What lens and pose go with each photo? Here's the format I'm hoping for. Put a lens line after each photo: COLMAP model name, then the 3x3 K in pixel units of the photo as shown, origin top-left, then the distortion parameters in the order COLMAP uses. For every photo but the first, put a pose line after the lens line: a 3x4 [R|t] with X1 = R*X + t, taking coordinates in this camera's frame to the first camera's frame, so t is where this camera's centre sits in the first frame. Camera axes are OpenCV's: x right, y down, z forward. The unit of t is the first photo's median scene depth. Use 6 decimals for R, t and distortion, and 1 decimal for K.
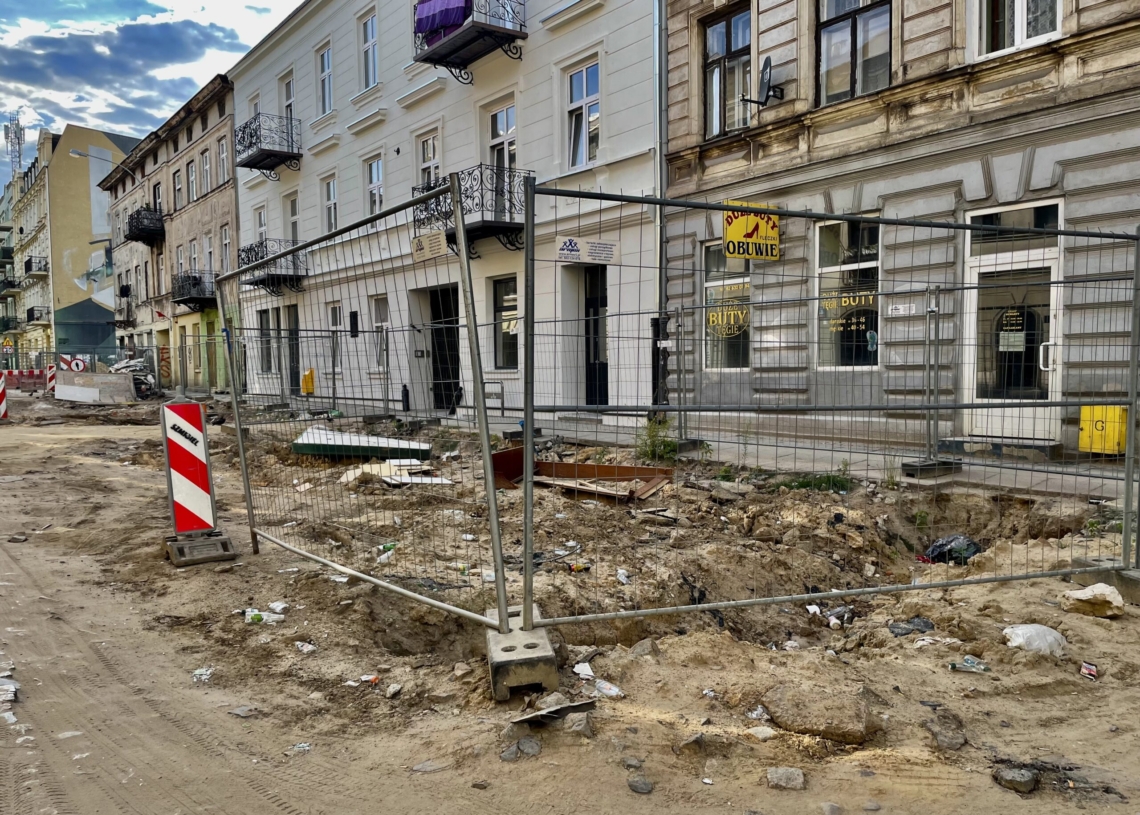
lens RADIAL K [[892.1, 0, 567.1], [0, 892.1, 410.1], [0, 0, 1]] dist [-0.008975, -0.006592]
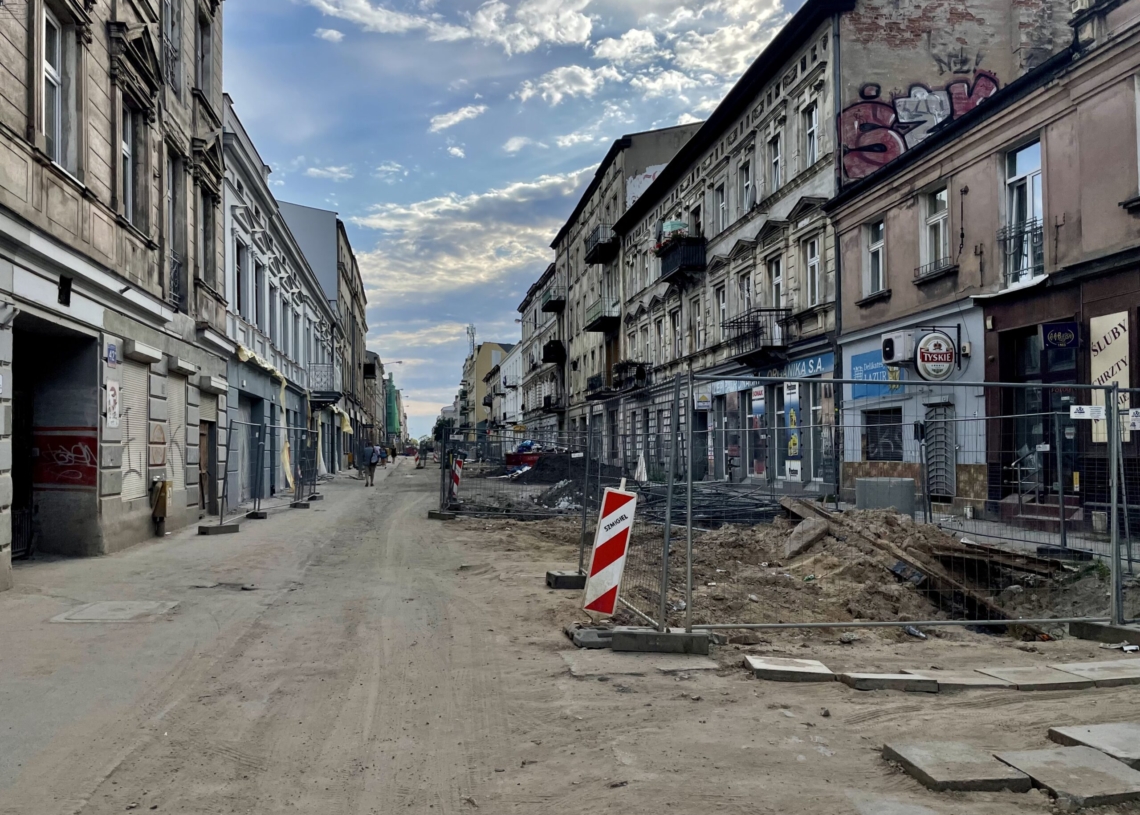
lens RADIAL K [[892.1, 0, 571.0], [0, 892.1, 407.7], [0, 0, 1]] dist [-0.008975, -0.006592]
pose [[0.887083, -0.029772, -0.460649, 0.086715], [-0.018617, 0.994799, -0.100146, 0.009954], [0.461235, 0.097414, 0.881915, -0.114314]]
